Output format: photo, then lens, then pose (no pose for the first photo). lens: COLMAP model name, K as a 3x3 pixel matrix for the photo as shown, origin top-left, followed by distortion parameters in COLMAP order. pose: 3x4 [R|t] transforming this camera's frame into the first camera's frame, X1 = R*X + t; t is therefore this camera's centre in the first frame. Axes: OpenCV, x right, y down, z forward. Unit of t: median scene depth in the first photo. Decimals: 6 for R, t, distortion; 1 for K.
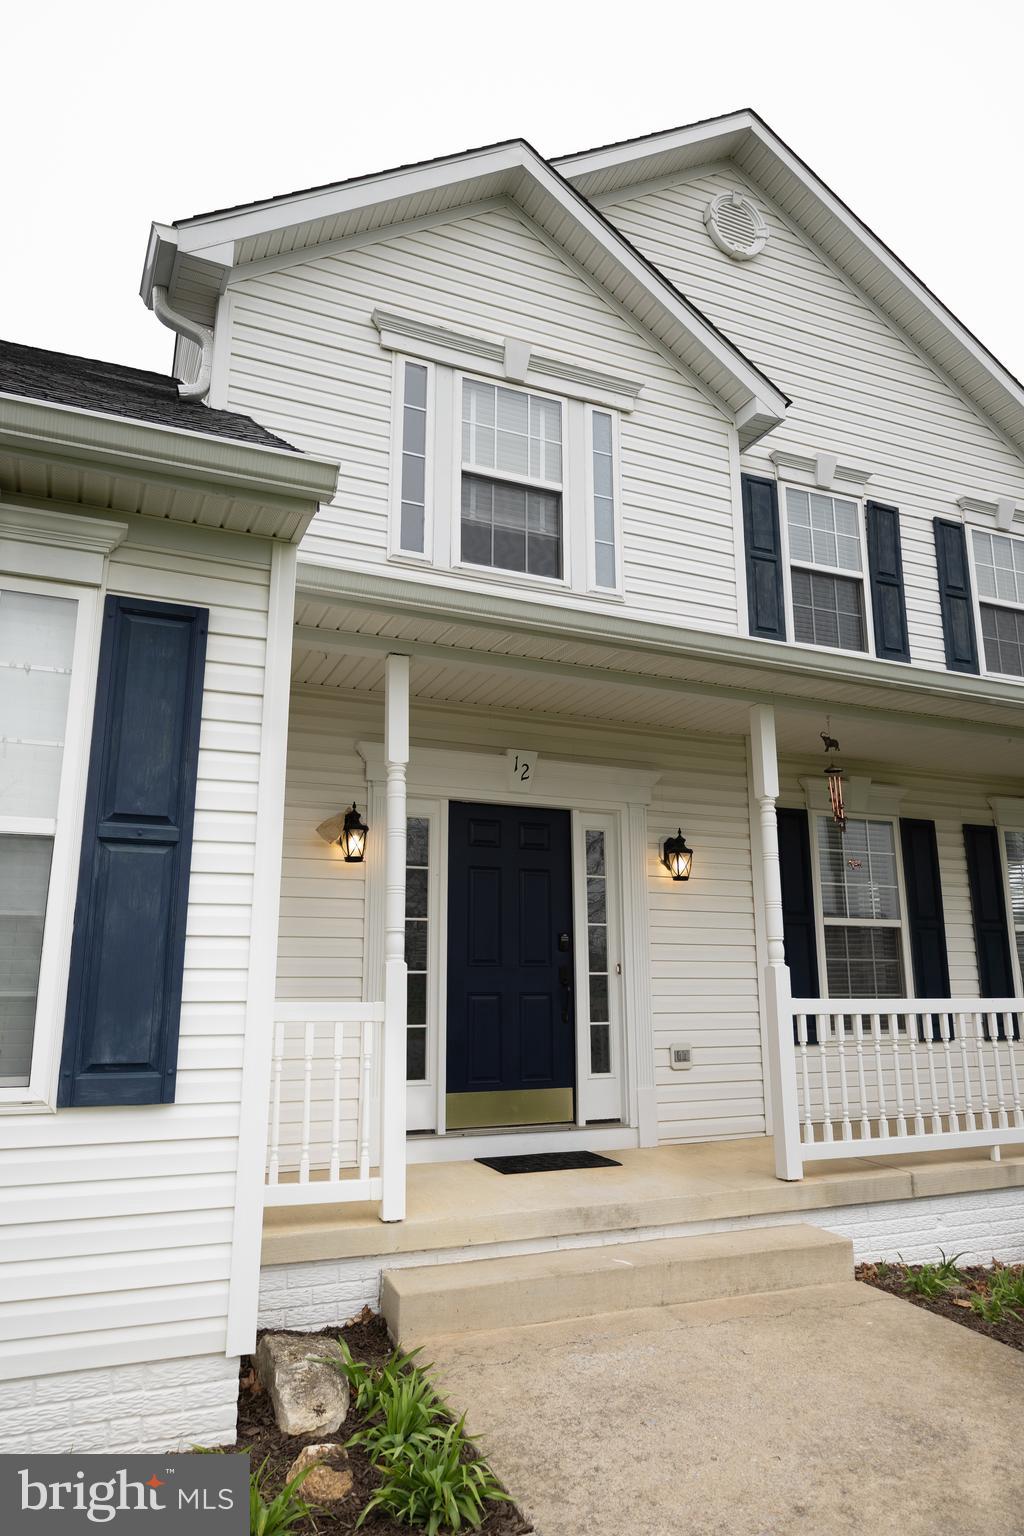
lens RADIAL K [[999.1, 0, 512.0], [0, 999.1, 768.0], [0, 0, 1]] dist [-0.001765, -0.001237]
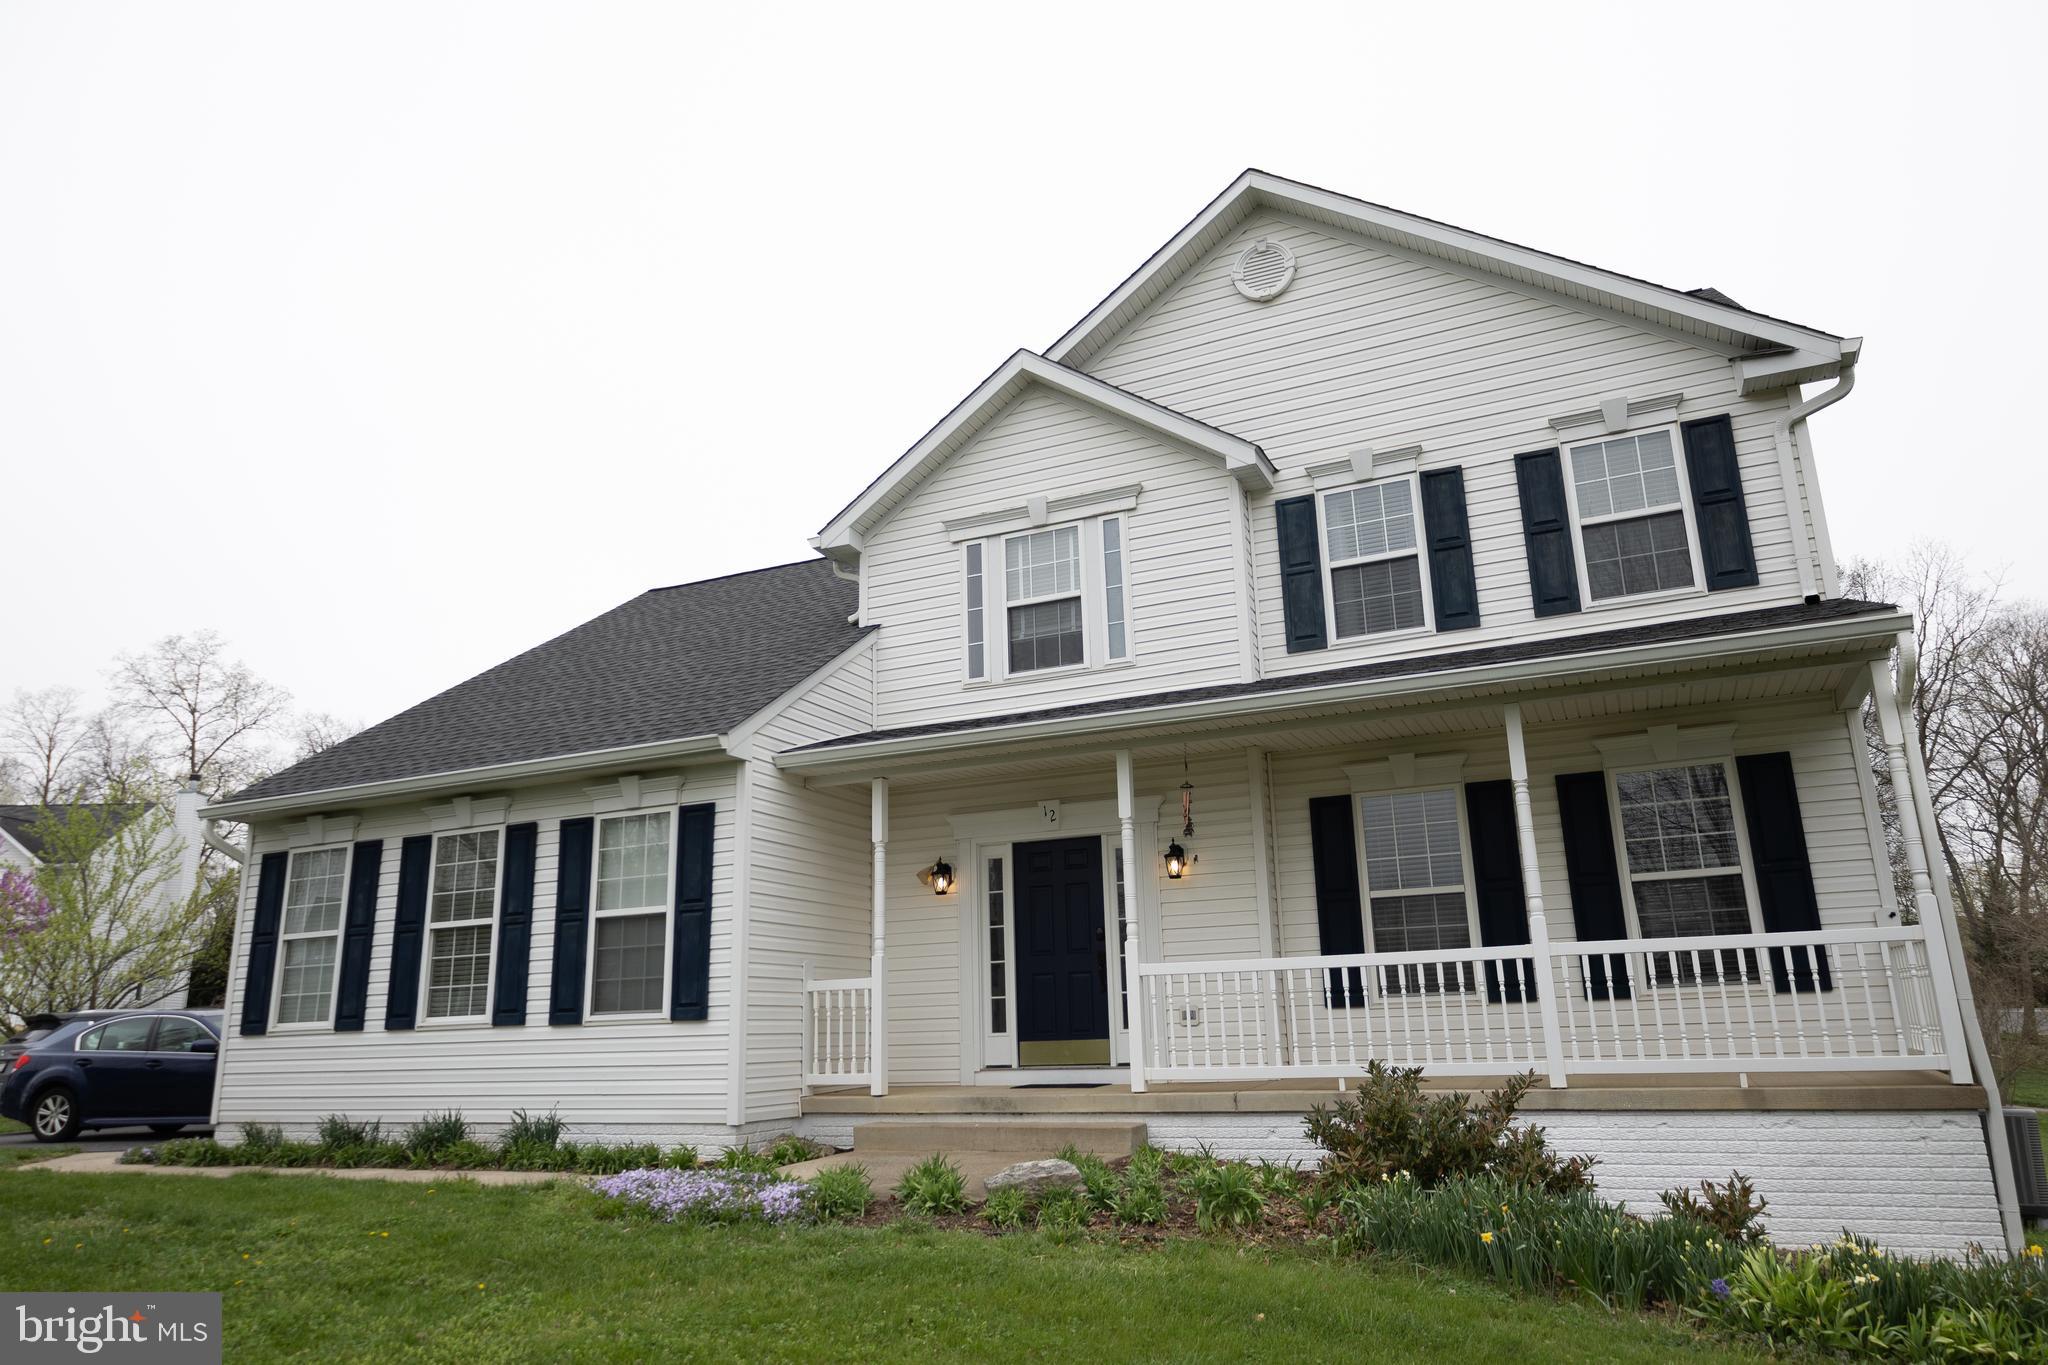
lens RADIAL K [[1332.1, 0, 1024.0], [0, 1332.1, 682.5], [0, 0, 1]] dist [-0.001765, -0.001237]
pose [[0.670755, -0.208162, -0.711868, 1.277247], [0.184051, 0.976501, -0.112123, 0.022563], [0.718479, -0.055813, 0.693305, -0.300297]]
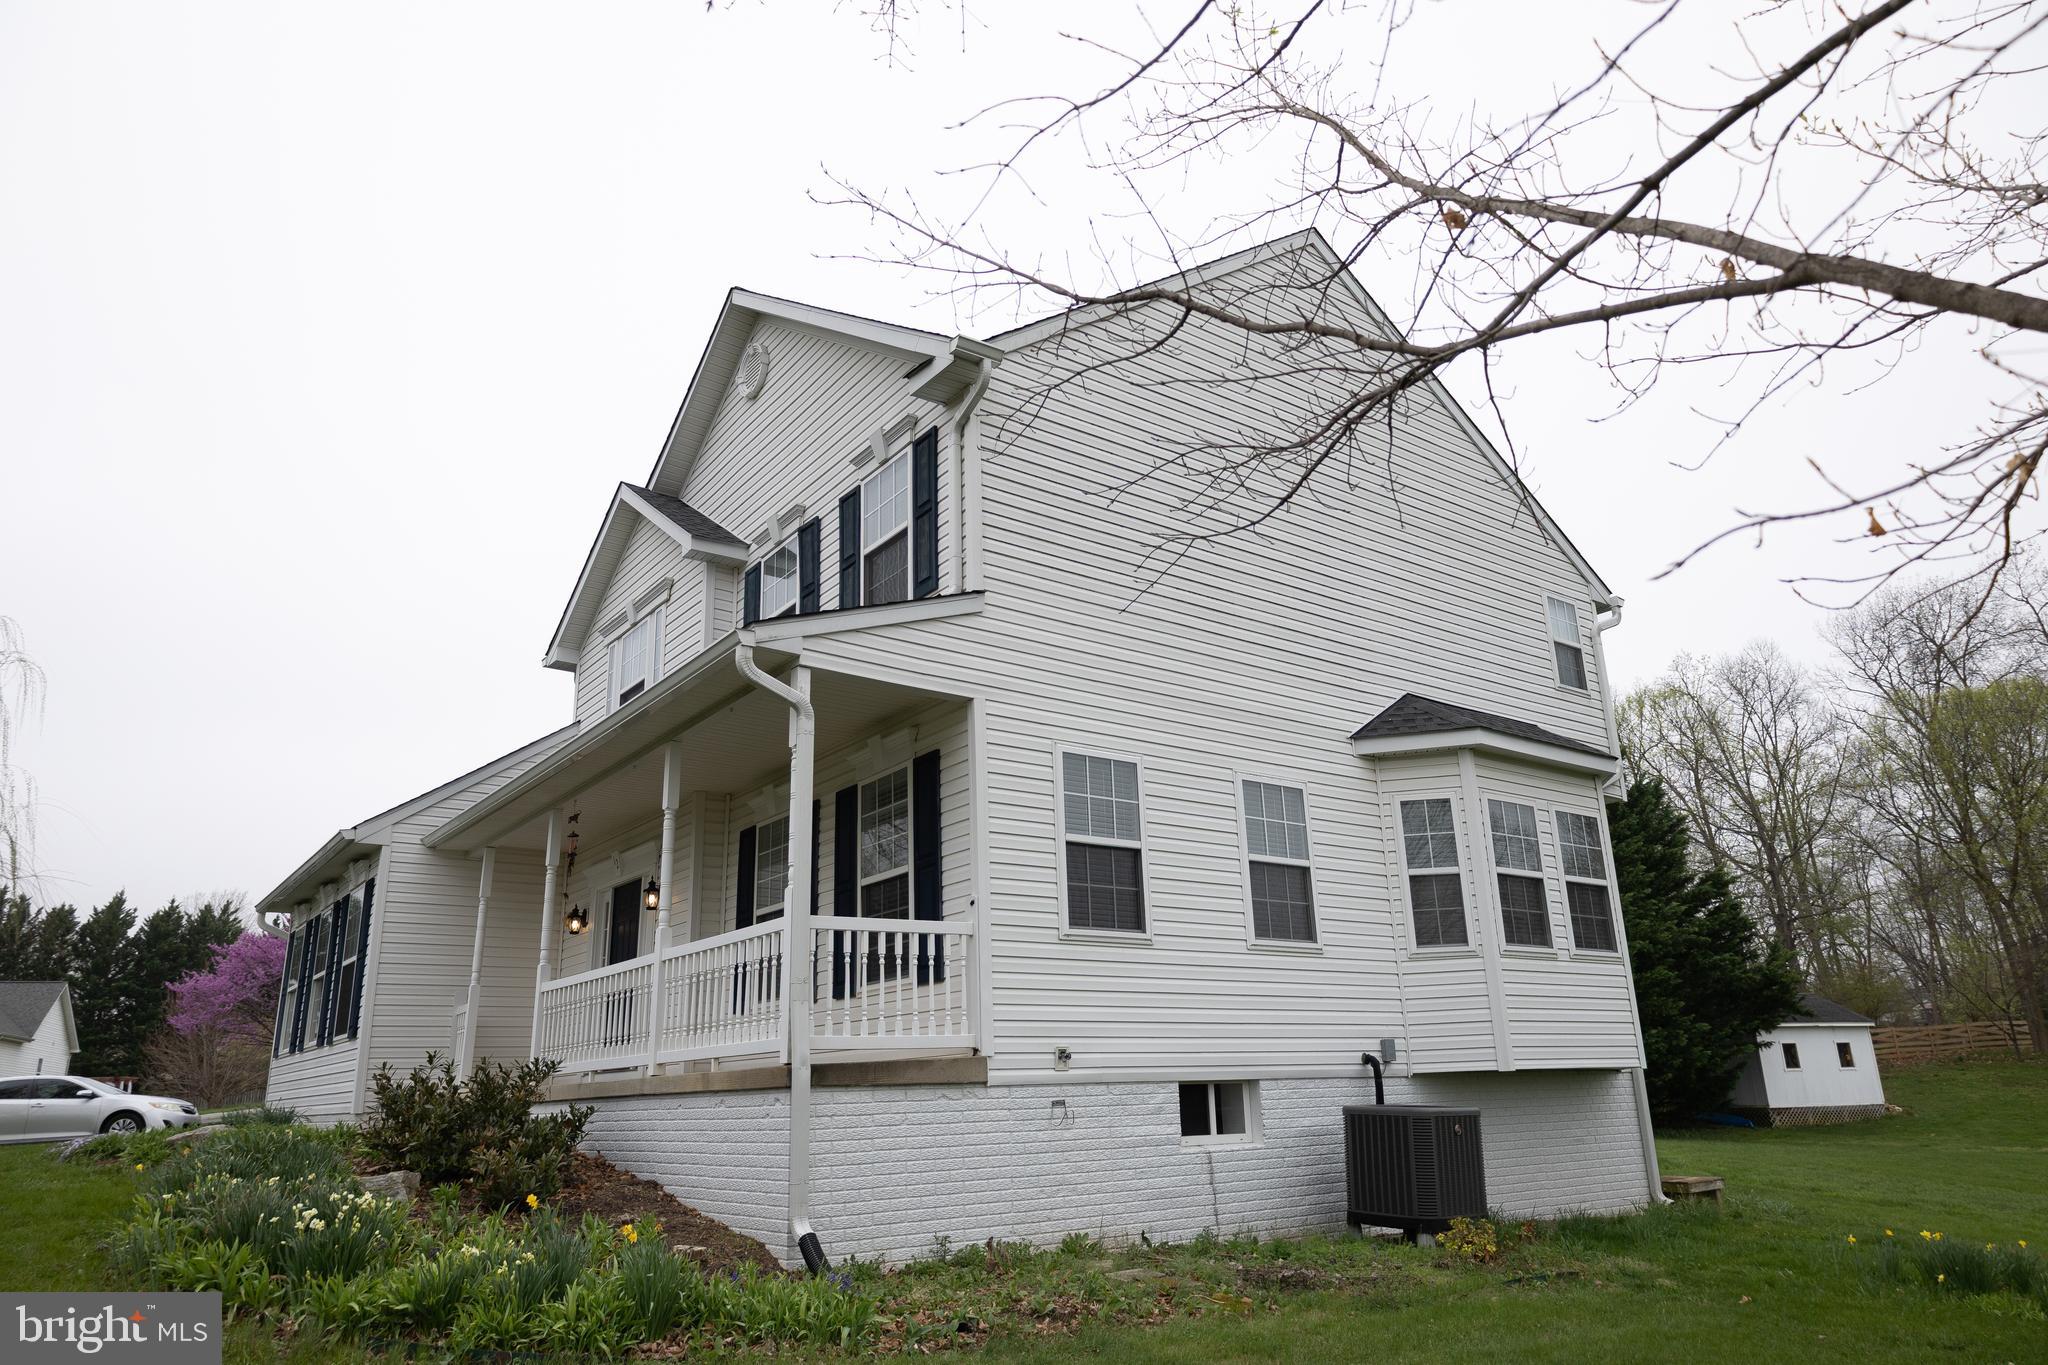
lens RADIAL K [[1332.1, 0, 1024.0], [0, 1332.1, 682.5], [0, 0, 1]] dist [-0.001765, -0.001237]
pose [[0.226909, -0.300418, -0.926424, 2.224942], [0.237965, 0.939506, -0.246376, 0.412132], [0.944397, -0.164552, 0.284671, 0.996151]]
